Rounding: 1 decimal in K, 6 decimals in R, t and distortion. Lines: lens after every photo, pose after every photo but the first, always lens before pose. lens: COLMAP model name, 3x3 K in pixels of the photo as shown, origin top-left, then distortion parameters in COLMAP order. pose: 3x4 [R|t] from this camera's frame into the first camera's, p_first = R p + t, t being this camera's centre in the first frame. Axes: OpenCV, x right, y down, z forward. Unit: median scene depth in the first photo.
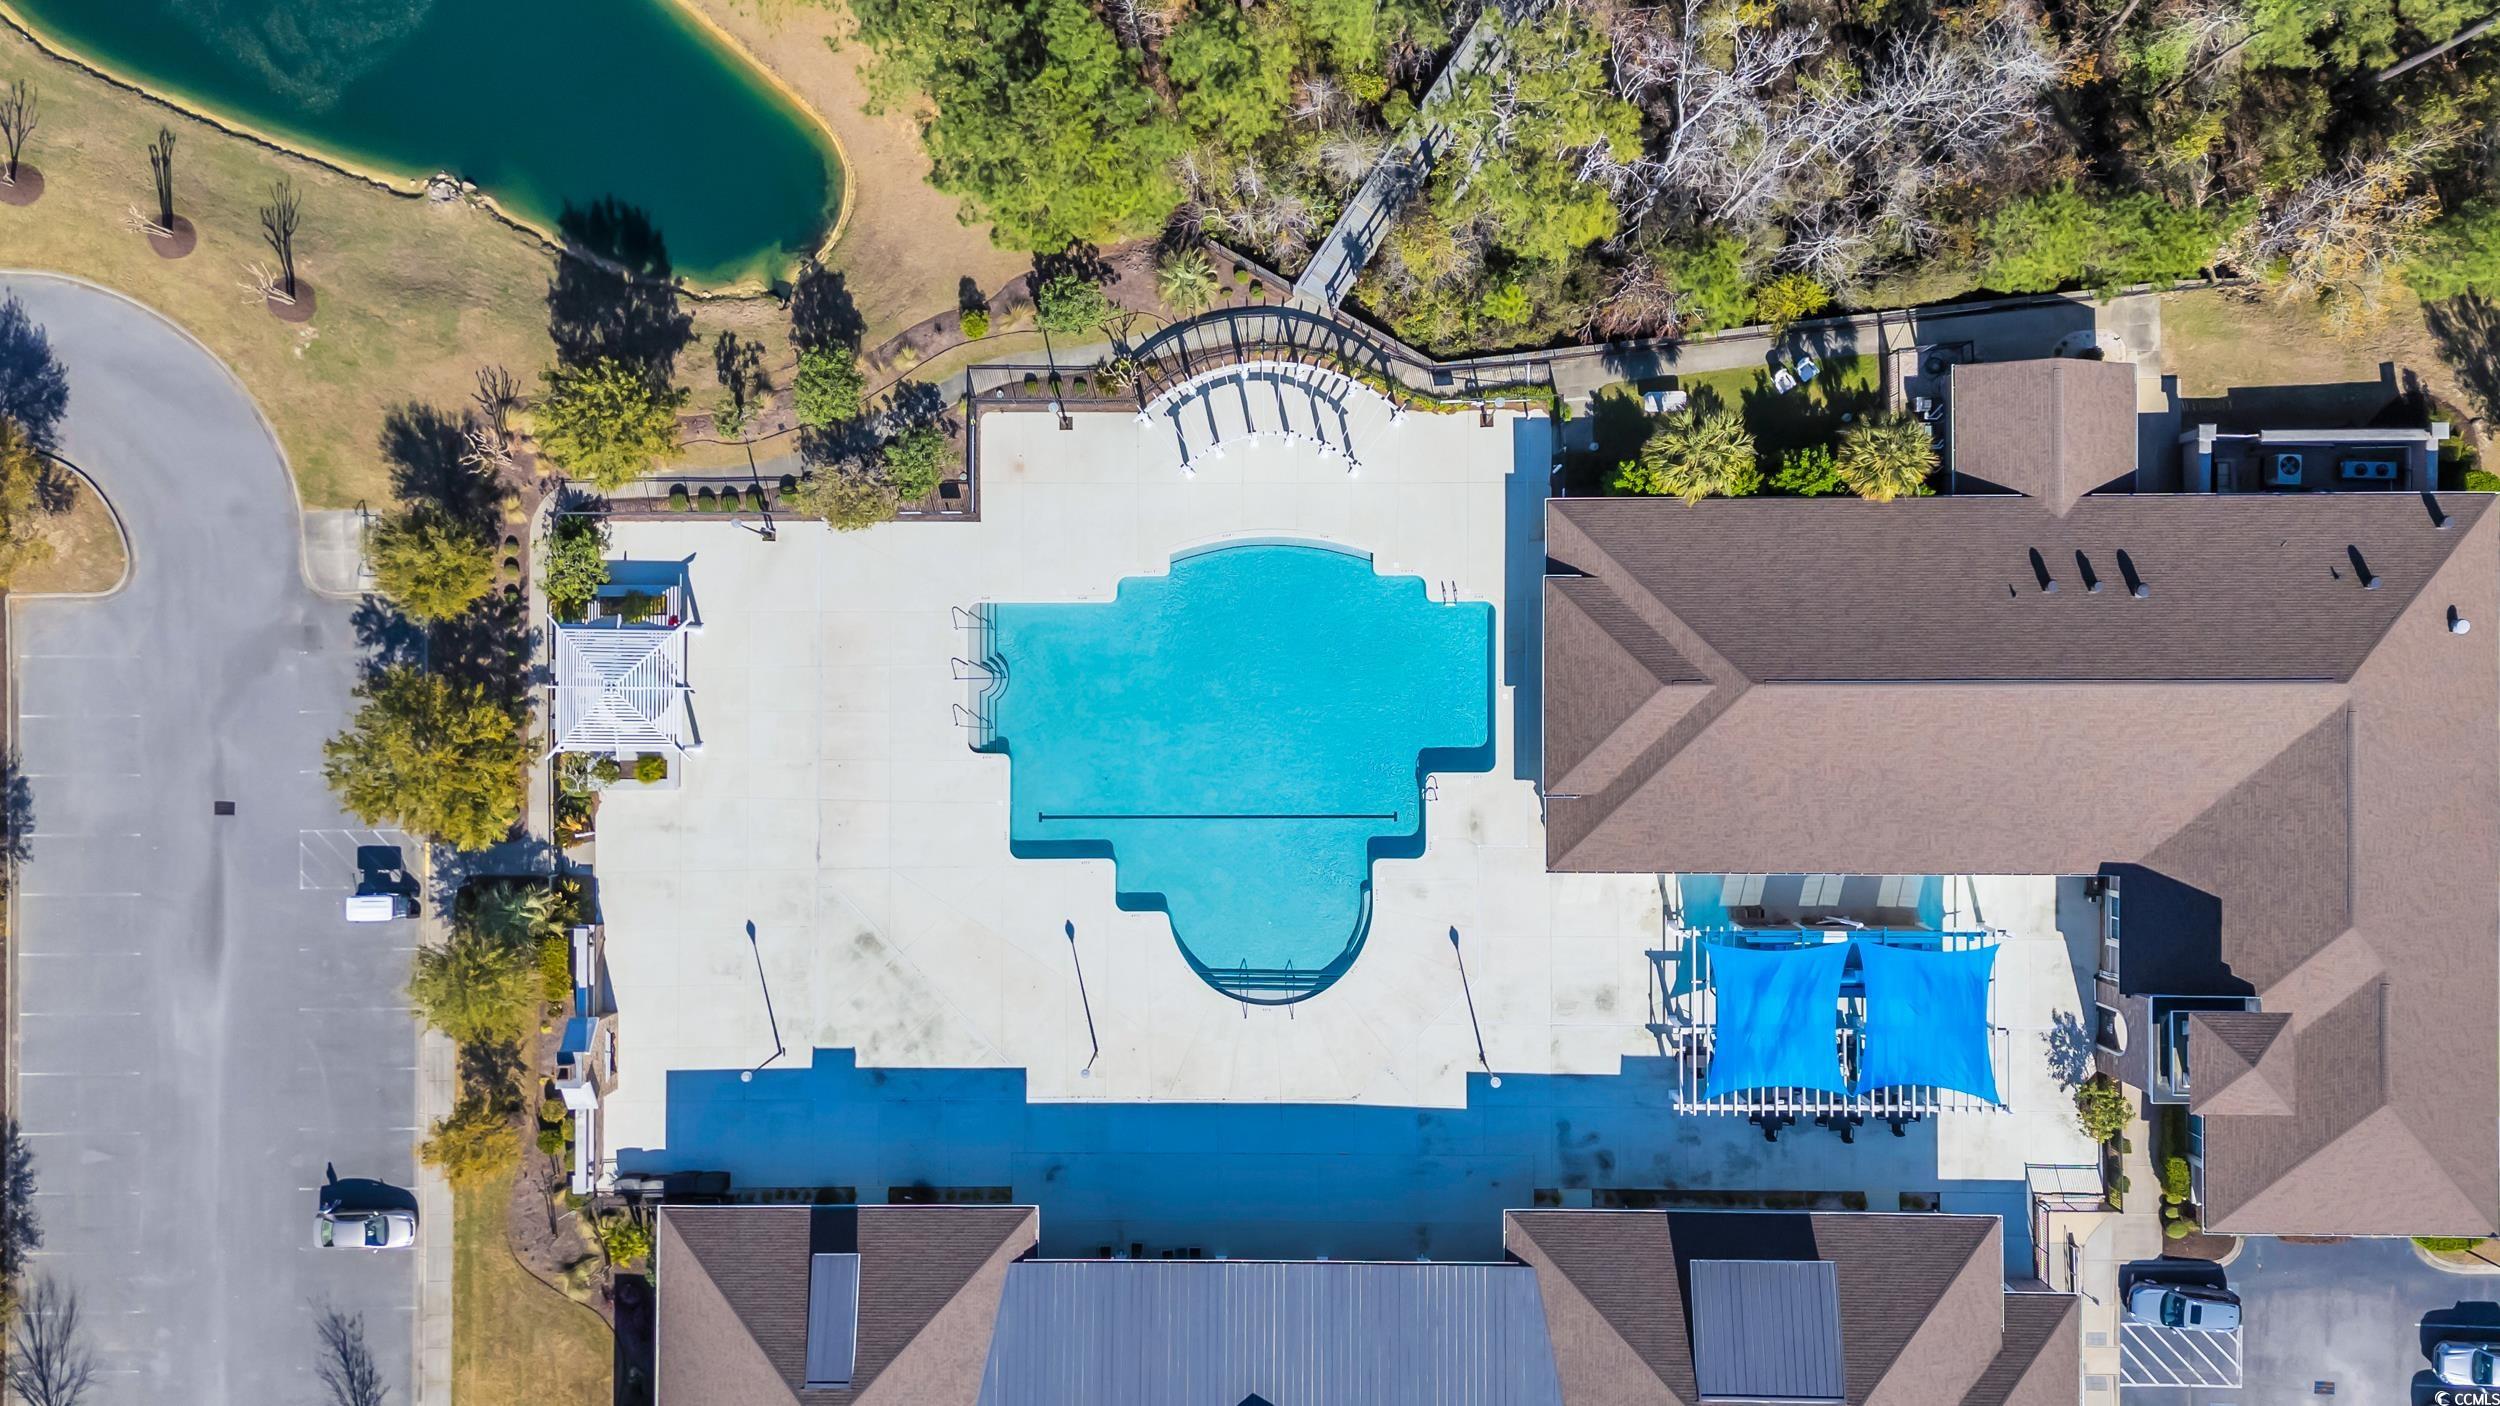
lens RADIAL K [[1861.7, 0, 1252.2], [0, 1861.7, 703.9], [0, 0, 1]] dist [0.042826, -0.026407]
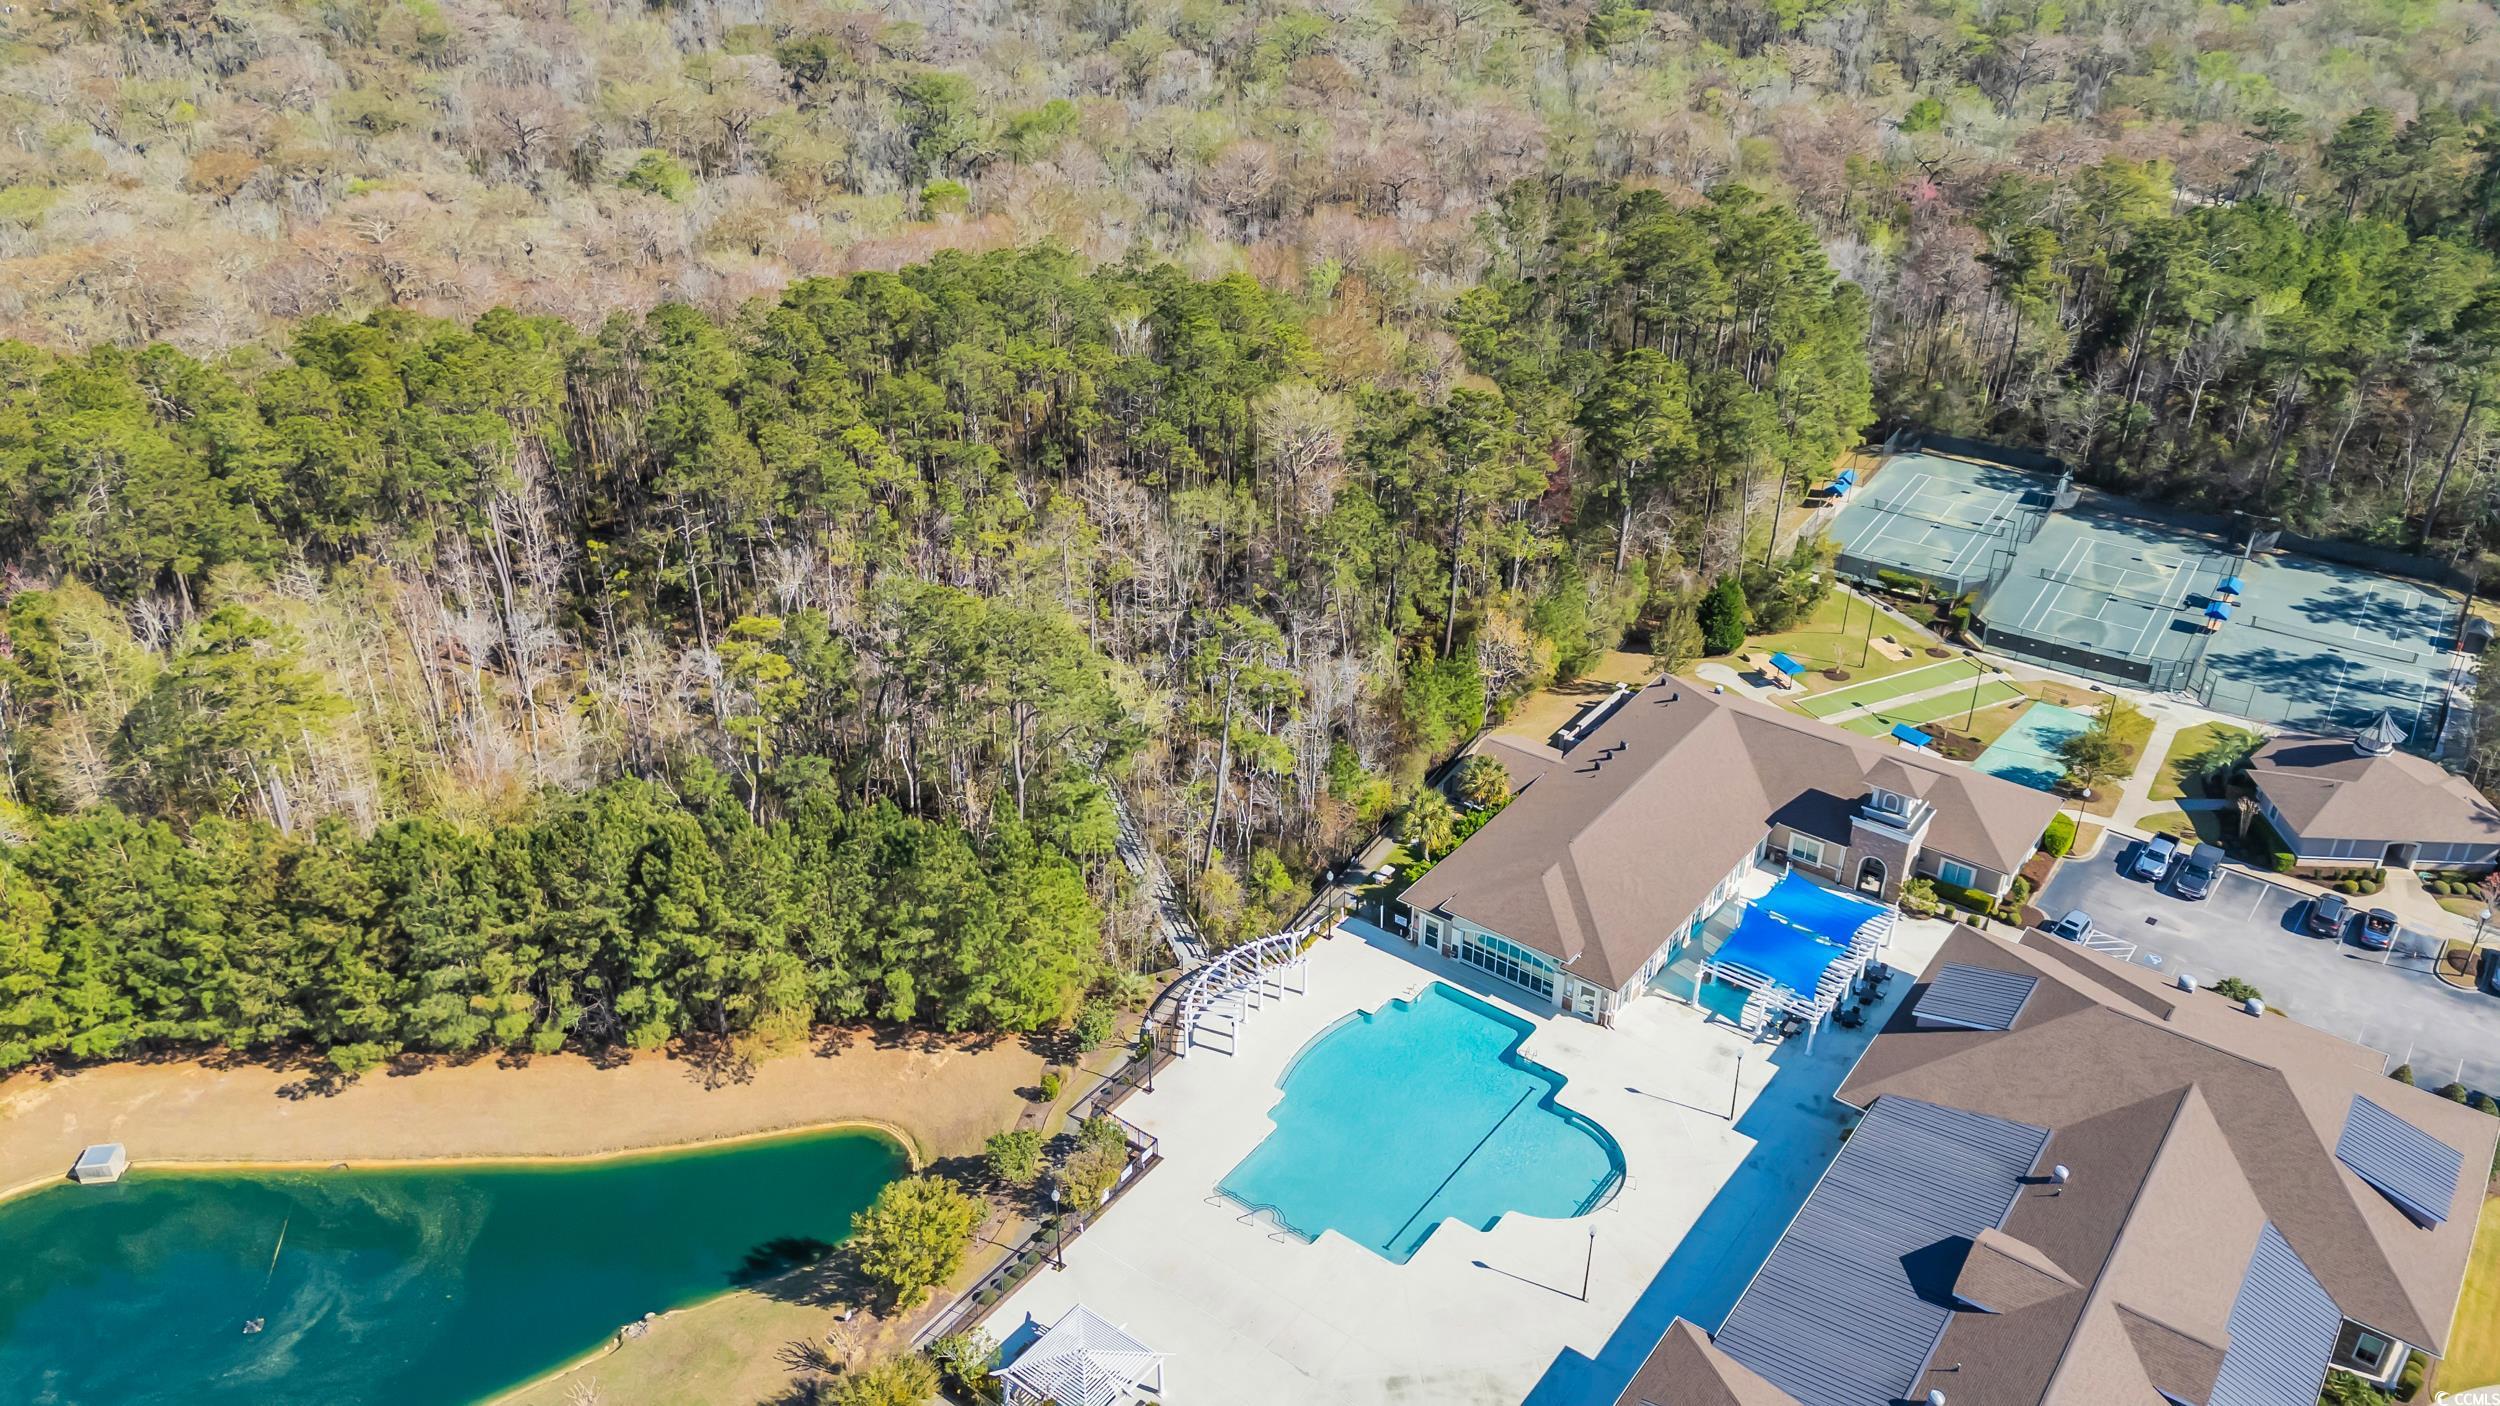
lens RADIAL K [[1861.7, 0, 1238.5], [0, 1861.7, 695.0], [0, 0, 1]] dist [0.042826, -0.026407]
pose [[0.604366, -0.363750, 0.708821, -0.901256], [0.796505, 0.295895, -0.527282, 0.518663], [-0.017938, 0.883251, 0.468558, 0.126259]]
